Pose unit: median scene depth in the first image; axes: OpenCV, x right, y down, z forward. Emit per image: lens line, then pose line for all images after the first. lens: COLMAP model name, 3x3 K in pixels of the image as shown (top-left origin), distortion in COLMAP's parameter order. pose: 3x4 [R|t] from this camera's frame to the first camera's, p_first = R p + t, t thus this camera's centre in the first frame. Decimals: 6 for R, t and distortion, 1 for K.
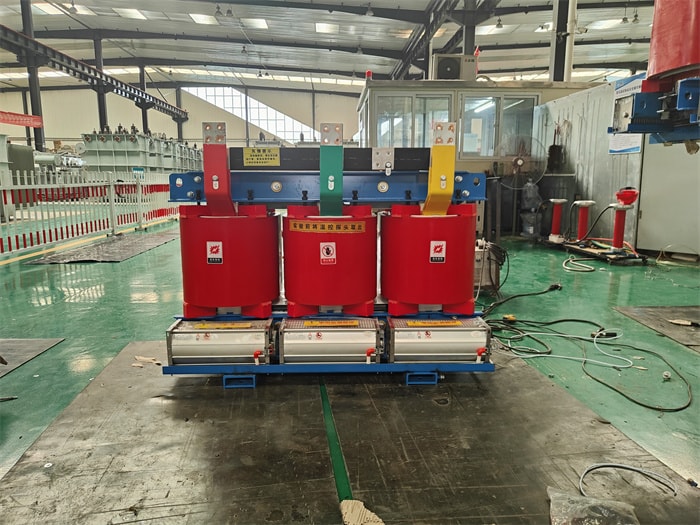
lens RADIAL K [[484.7, 0, 351.1], [0, 484.7, 259.1], [0, 0, 1]] dist [0.011815, -0.007156]
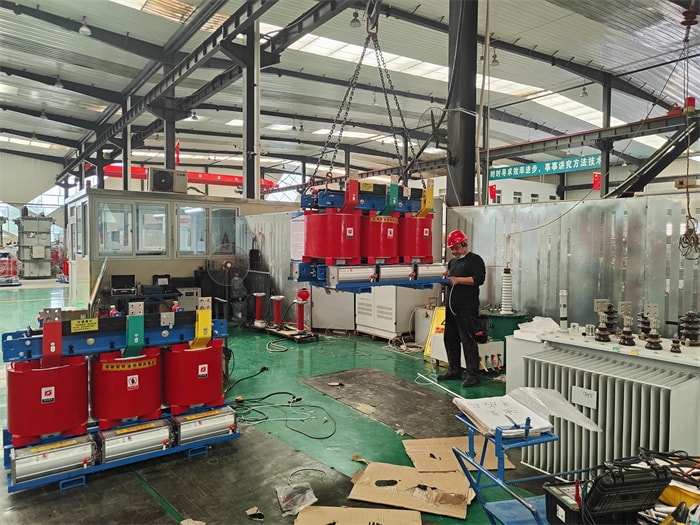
lens RADIAL K [[484.7, 0, 352.4], [0, 484.7, 260.0], [0, 0, 1]] dist [0.011815, -0.007156]
pose [[0.822745, -0.012521, 0.568273, -0.307854], [0.082319, 0.991842, -0.097328, -0.169386], [-0.562419, 0.126856, 0.817063, -0.633392]]
